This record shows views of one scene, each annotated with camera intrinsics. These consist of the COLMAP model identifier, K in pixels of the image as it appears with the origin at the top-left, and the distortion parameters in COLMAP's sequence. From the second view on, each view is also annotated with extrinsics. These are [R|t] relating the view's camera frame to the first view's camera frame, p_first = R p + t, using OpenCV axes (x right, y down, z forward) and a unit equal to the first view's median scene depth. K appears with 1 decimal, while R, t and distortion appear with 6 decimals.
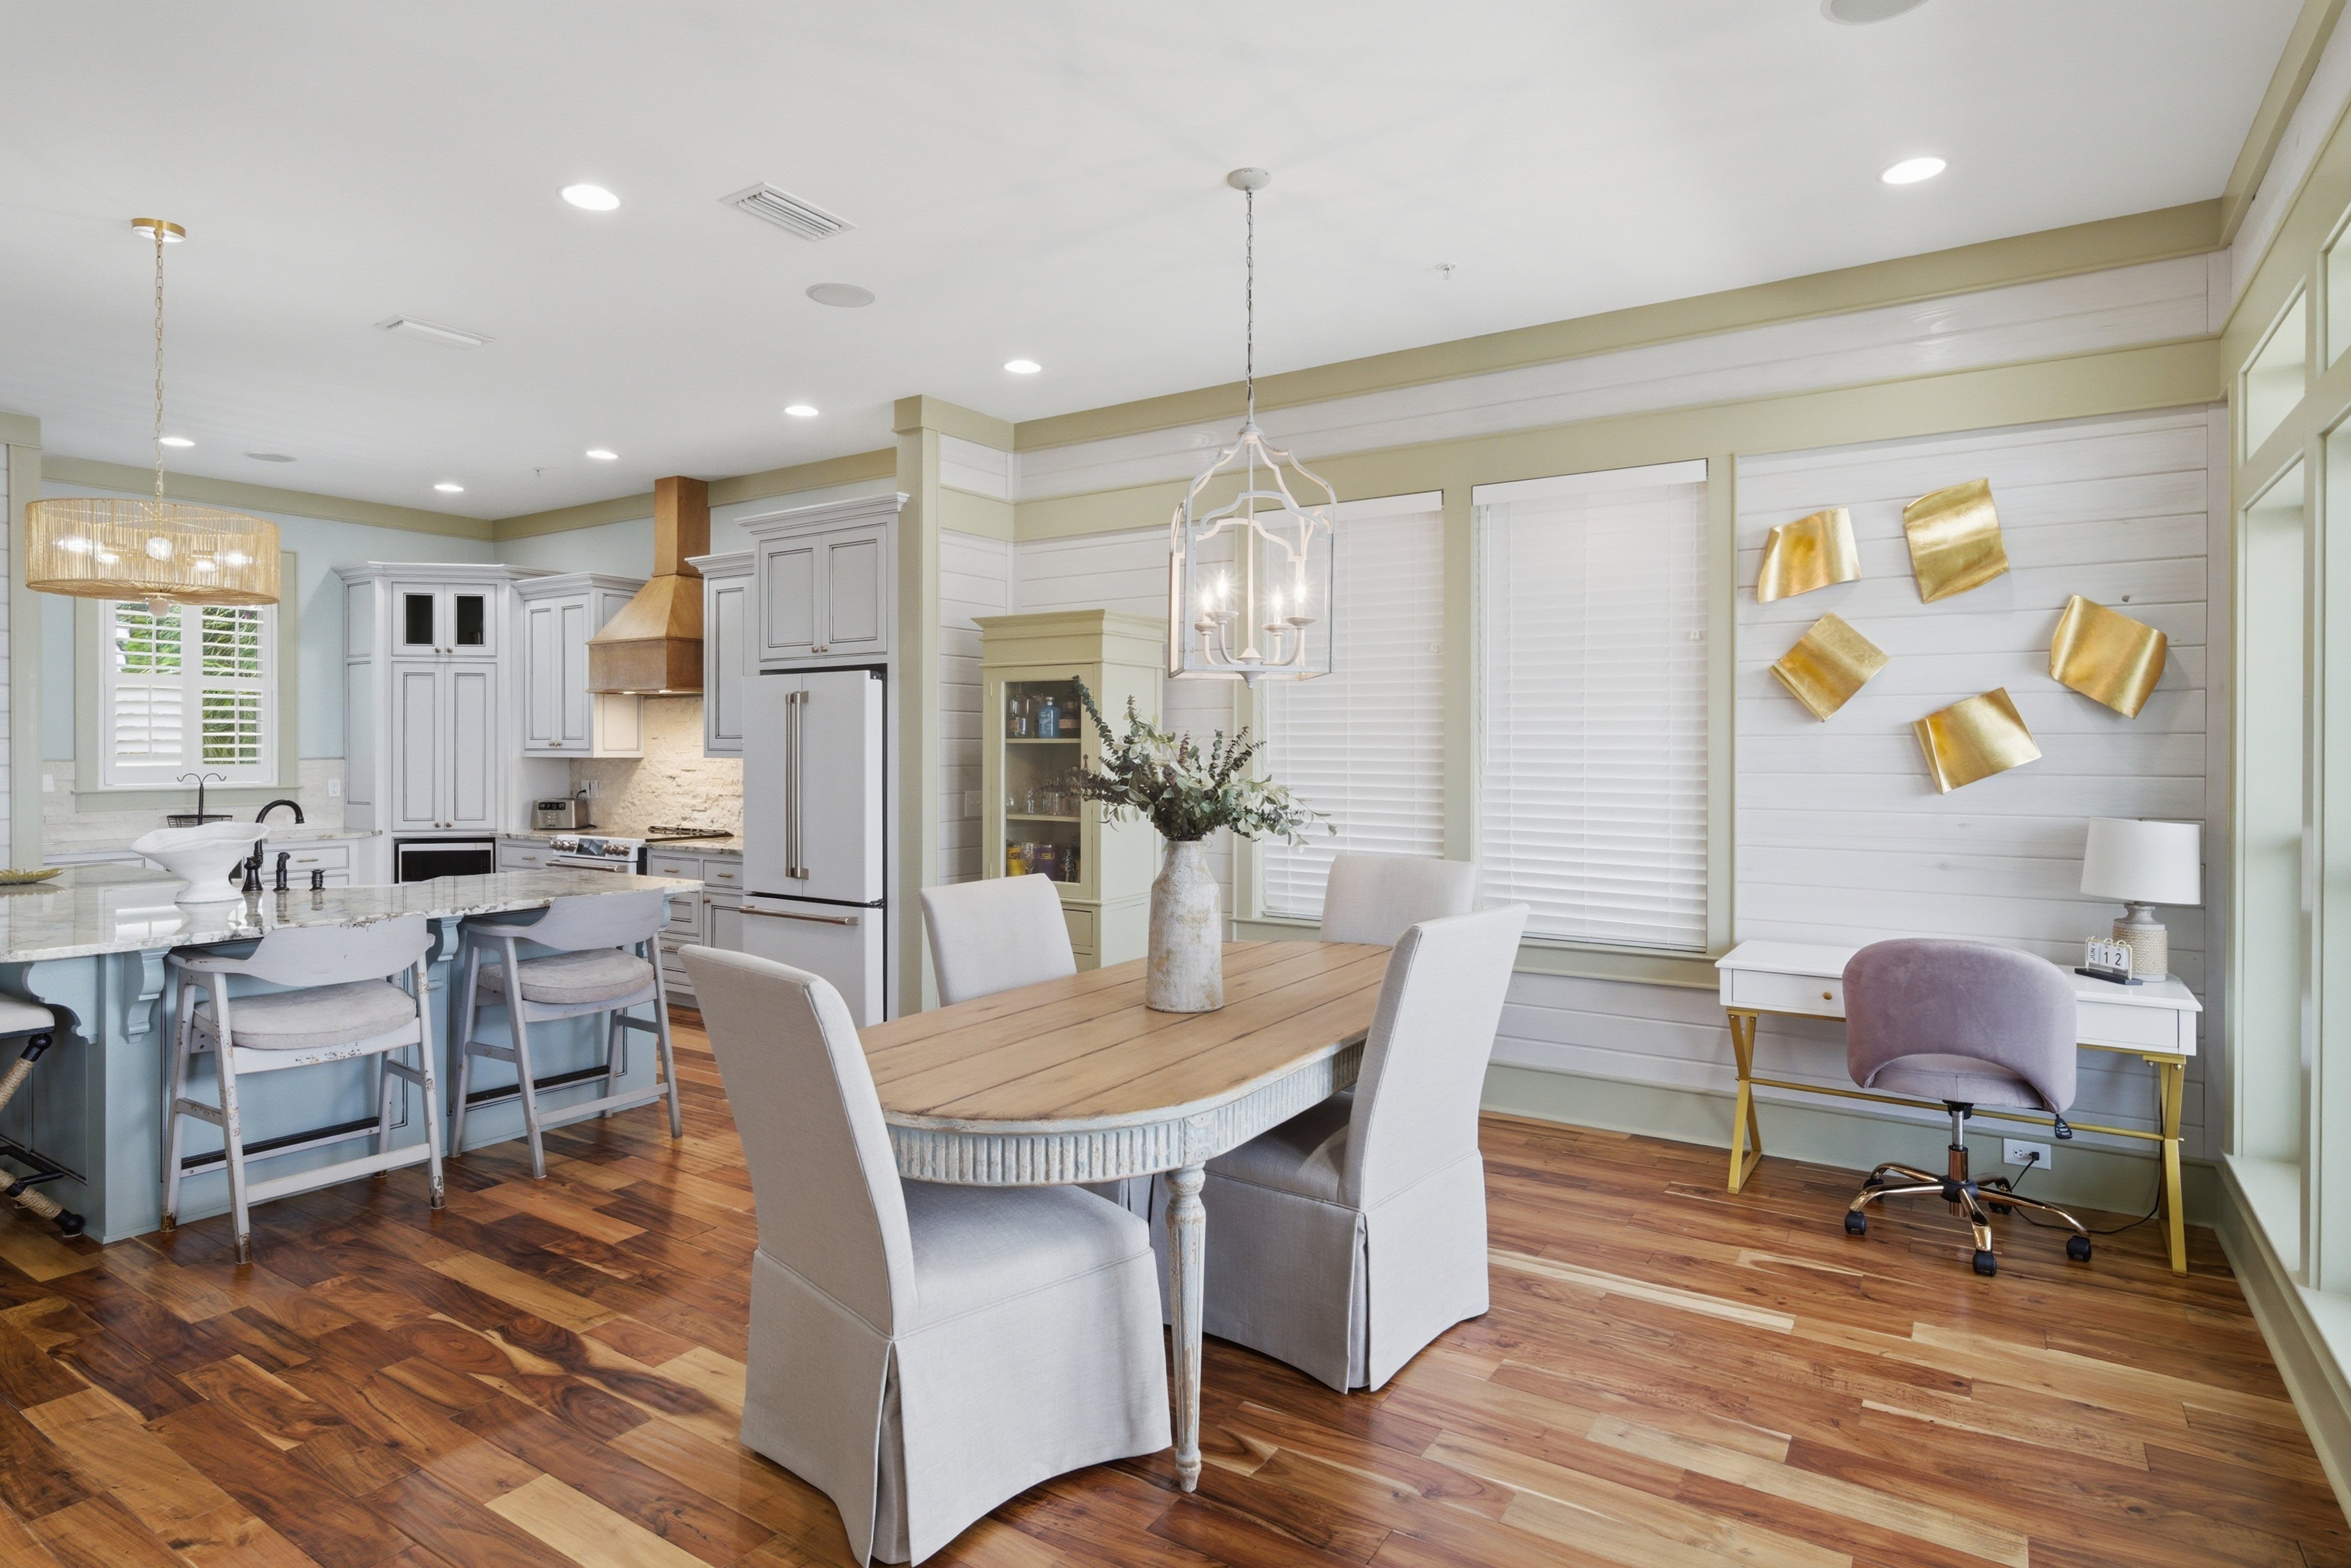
lens RADIAL K [[1237.1, 0, 1181.8], [0, 1237.1, 759.9], [0, 0, 1]] dist [-0.003219, 0.001520]
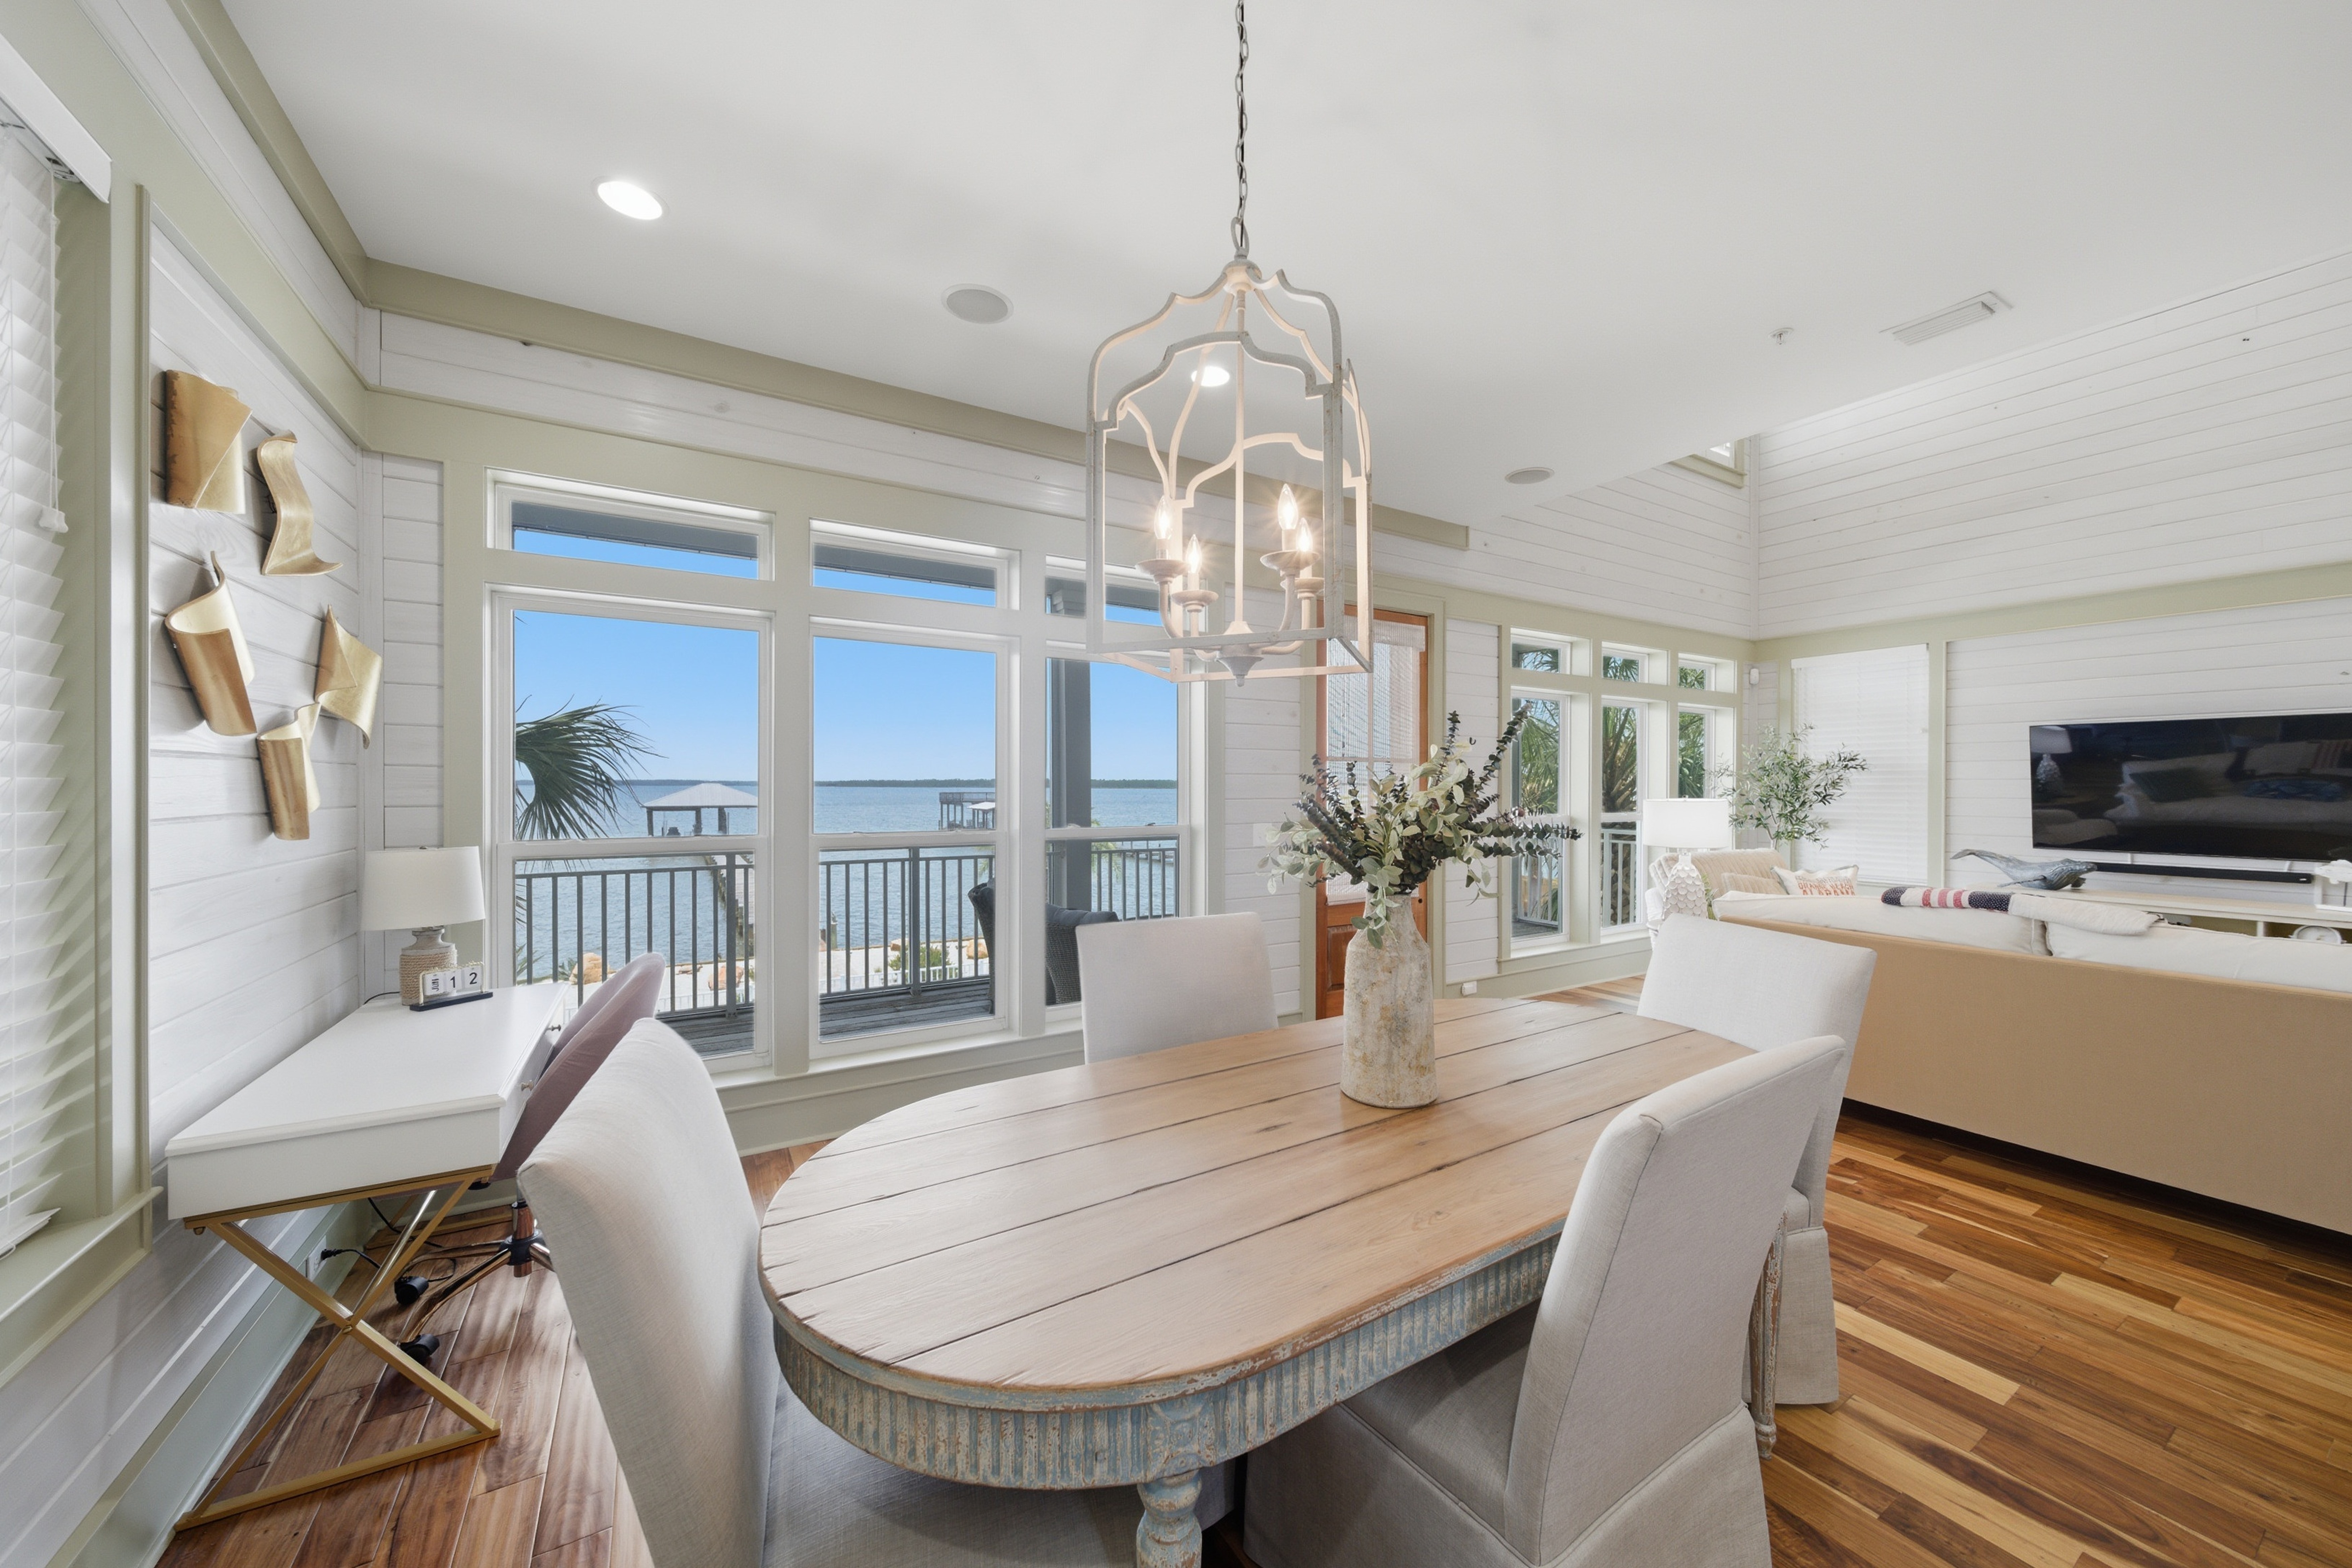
lens RADIAL K [[839.7, 0, 1182.0], [0, 839.7, 794.1], [0, 0, 1]] dist [0.005290, -0.000633]
pose [[-0.898359, -0.008492, 0.439181, -0.046298], [-0.000817, 0.999844, 0.017661, -0.004903], [-0.439262, 0.015507, -0.898225, 0.692975]]
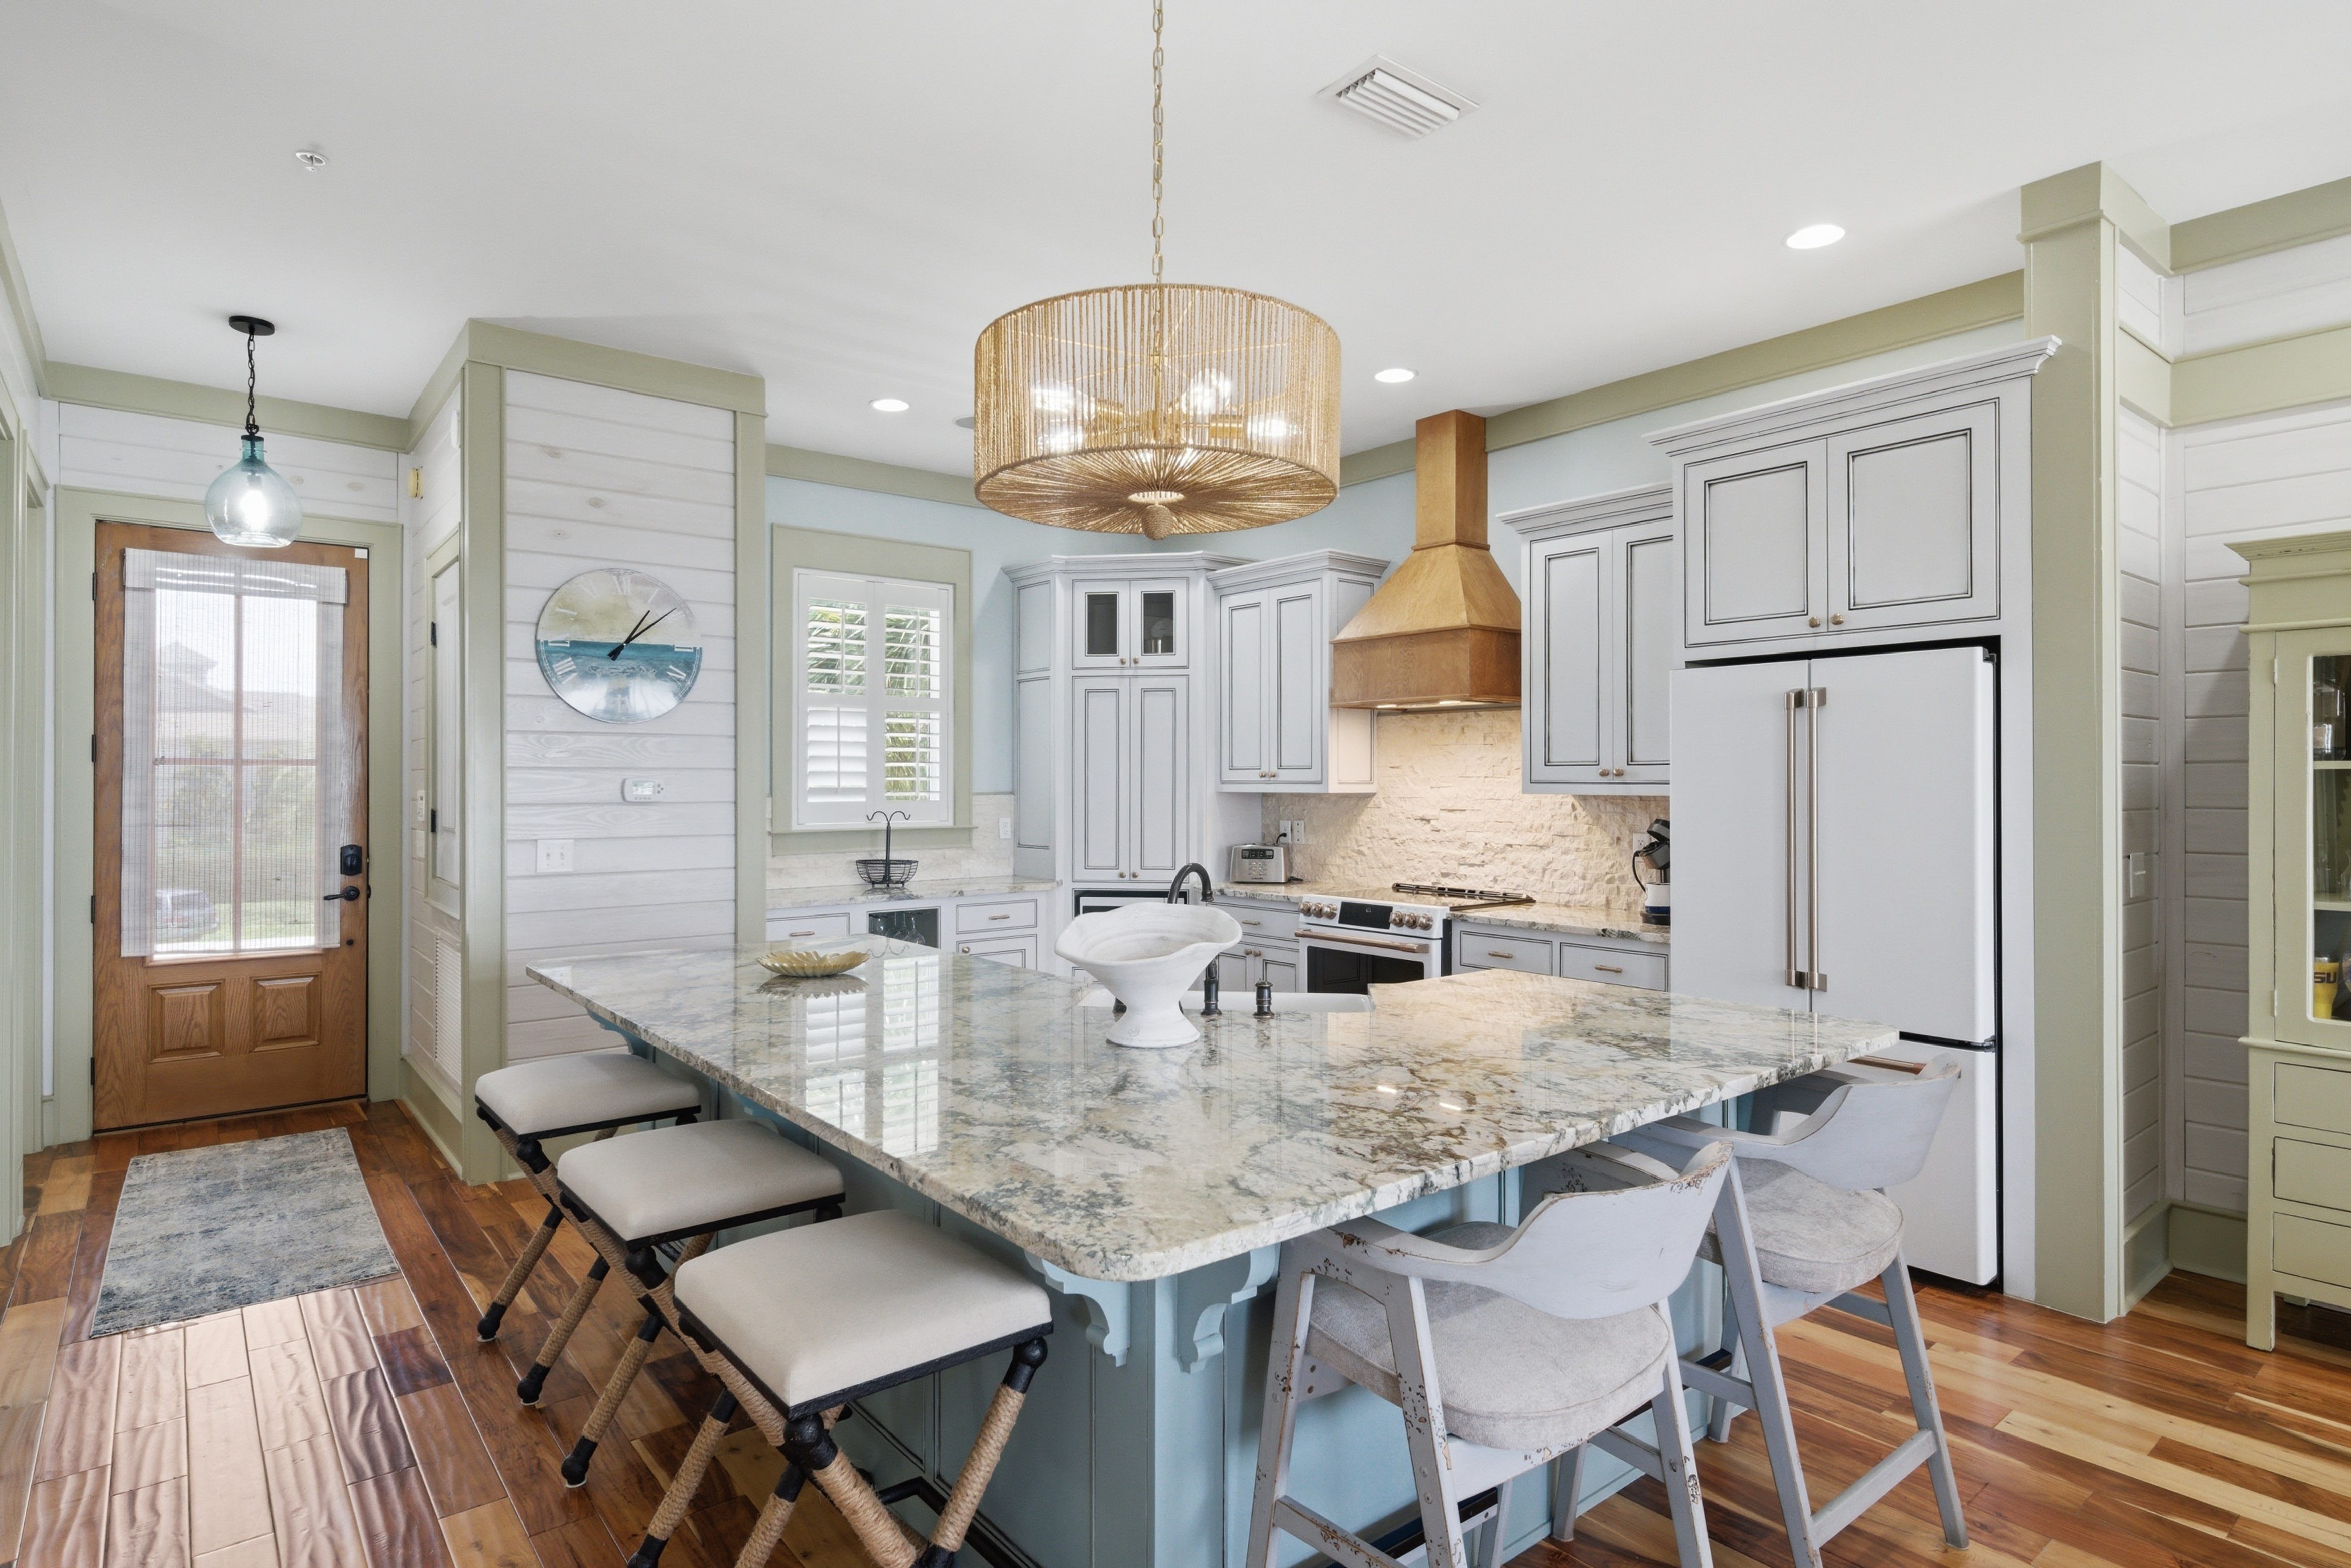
lens RADIAL K [[1237.1, 0, 1182.3], [0, 1237.1, 782.7], [0, 0, 1]] dist [-0.003219, 0.001520]
pose [[0.951718, -0.001006, -0.306971, -0.350275], [-0.001214, 0.999974, -0.007039, -0.002783], [0.306970, 0.007072, 0.951693, 0.261508]]
